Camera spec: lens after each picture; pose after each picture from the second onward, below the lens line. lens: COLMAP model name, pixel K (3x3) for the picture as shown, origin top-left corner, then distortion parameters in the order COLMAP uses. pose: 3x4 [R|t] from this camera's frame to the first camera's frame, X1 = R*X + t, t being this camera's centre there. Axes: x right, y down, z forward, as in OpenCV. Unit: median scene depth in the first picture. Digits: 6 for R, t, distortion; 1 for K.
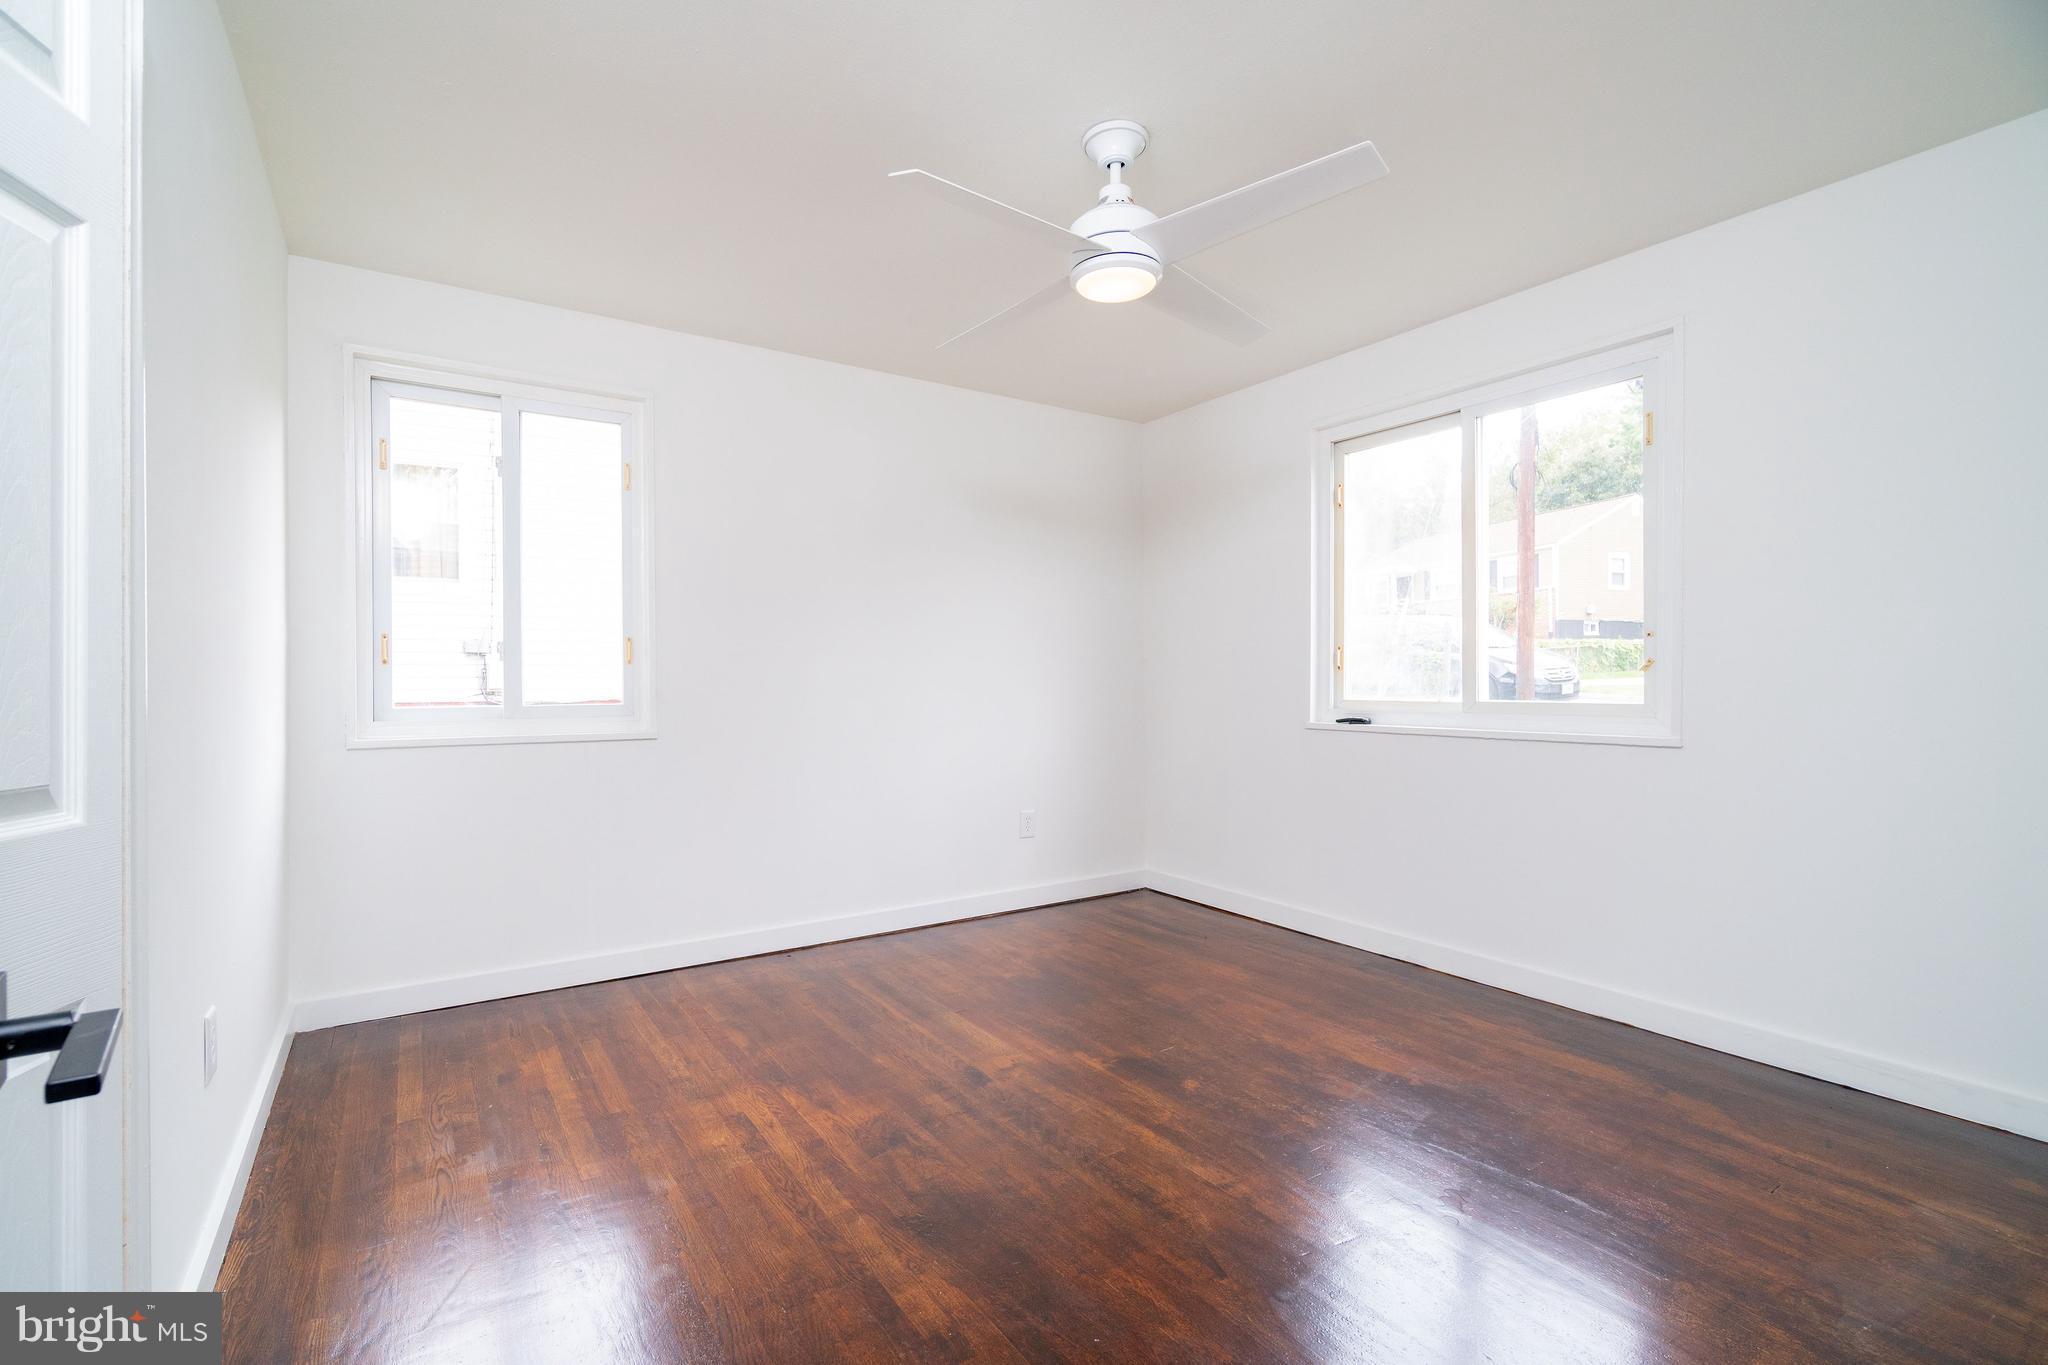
lens RADIAL K [[883.9, 0, 970.9], [0, 883.9, 680.1], [0, 0, 1]] dist [-0.004135, 0.001958]
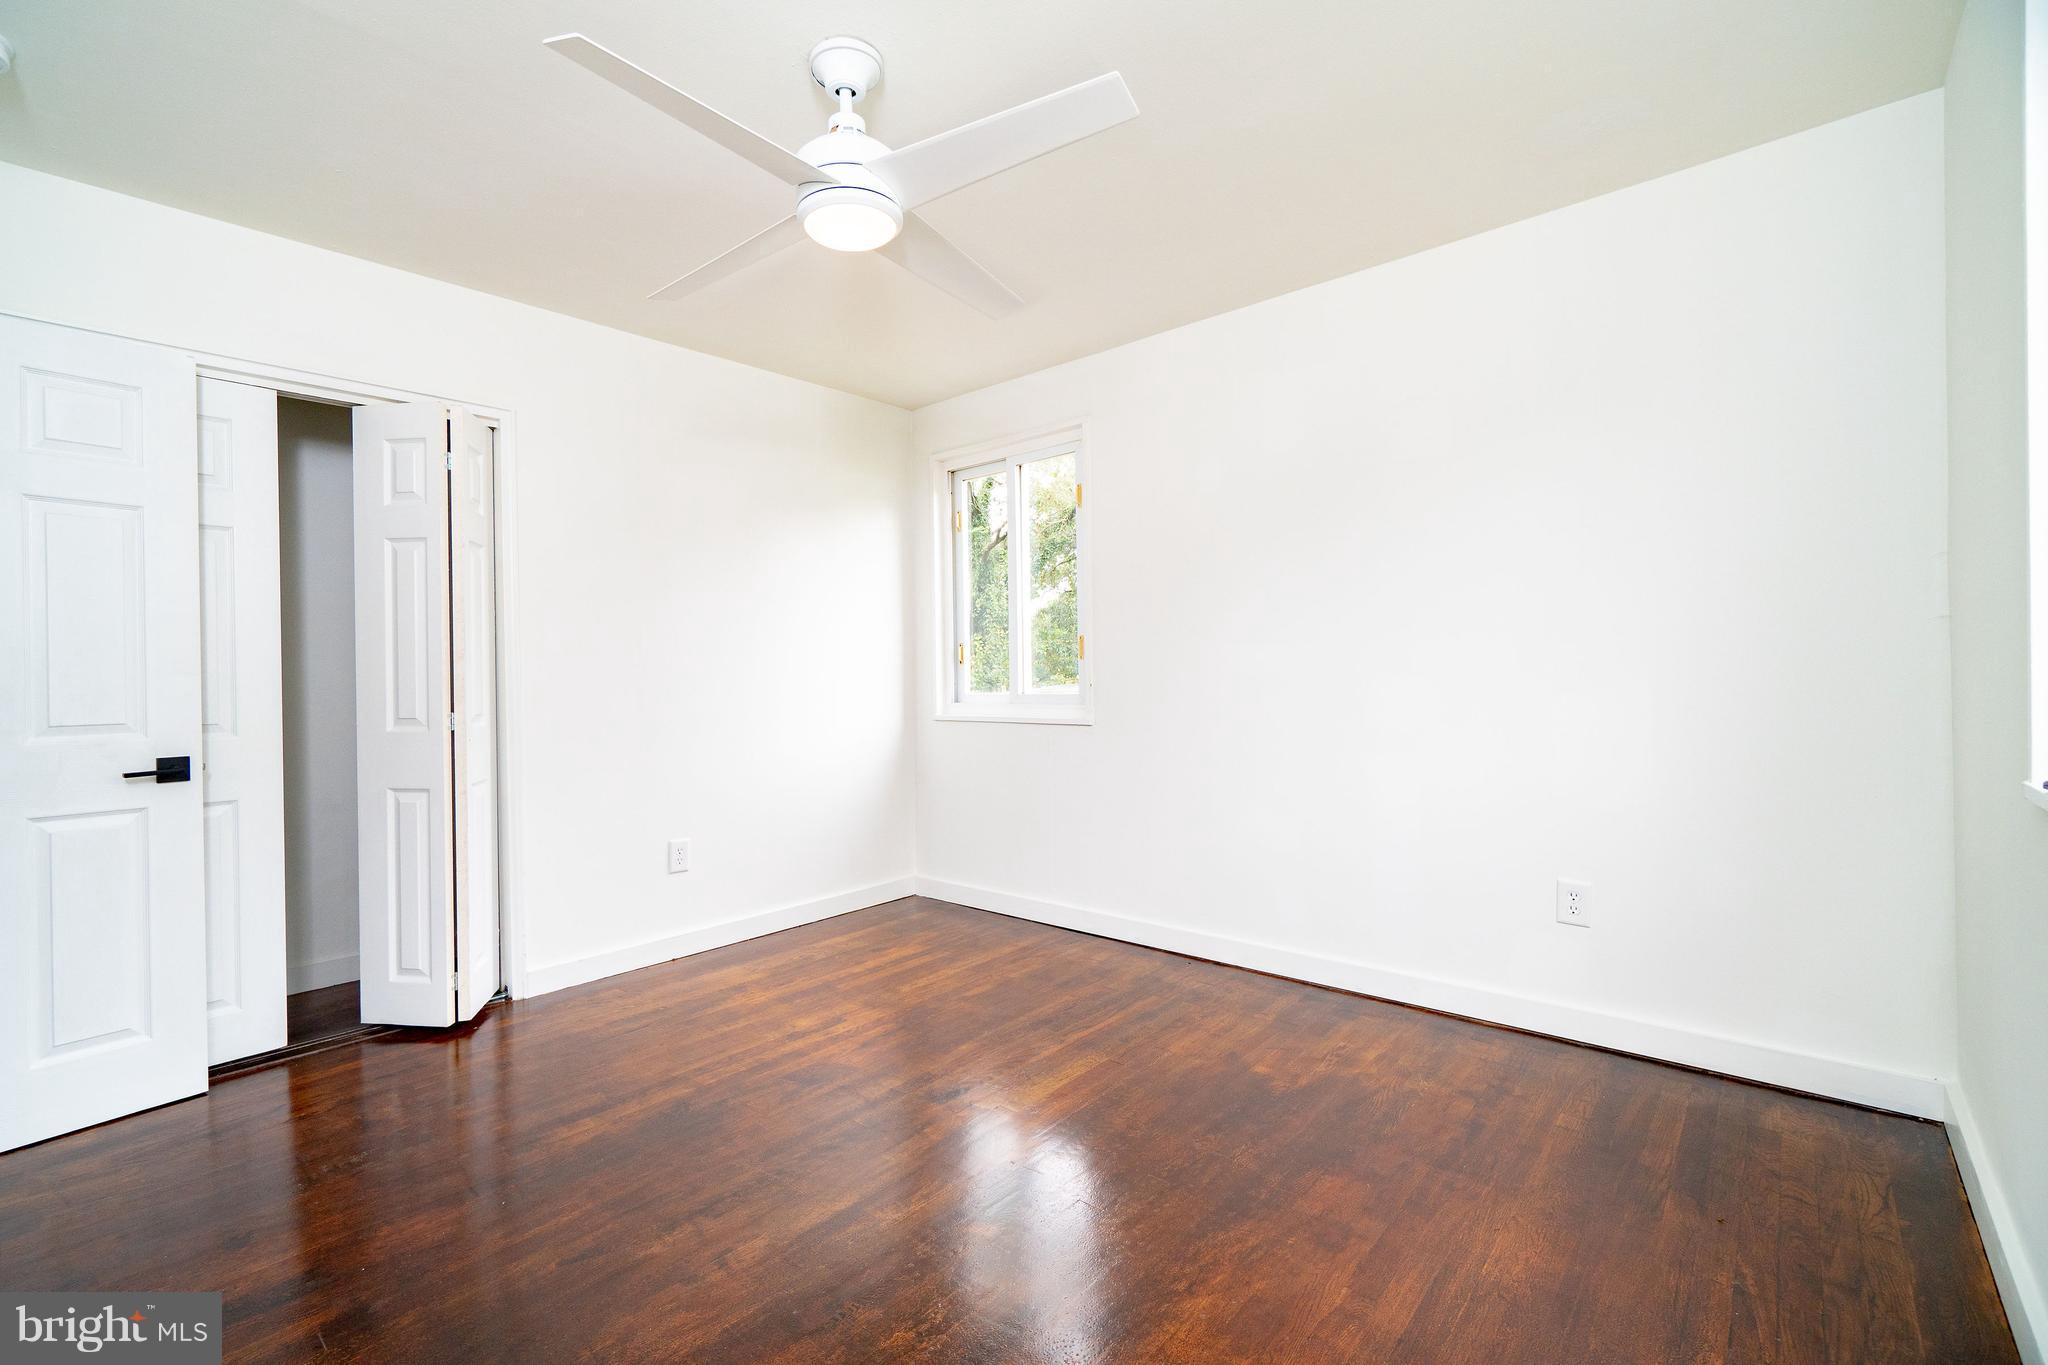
lens RADIAL K [[883.9, 0, 1020.1], [0, 883.9, 681.2], [0, 0, 1]] dist [-0.004135, 0.001958]
pose [[0.289668, 0.008232, -0.957092, 0.849142], [0.018373, 0.999731, 0.014159, -0.011030], [0.956951, -0.021686, 0.289439, 0.727186]]
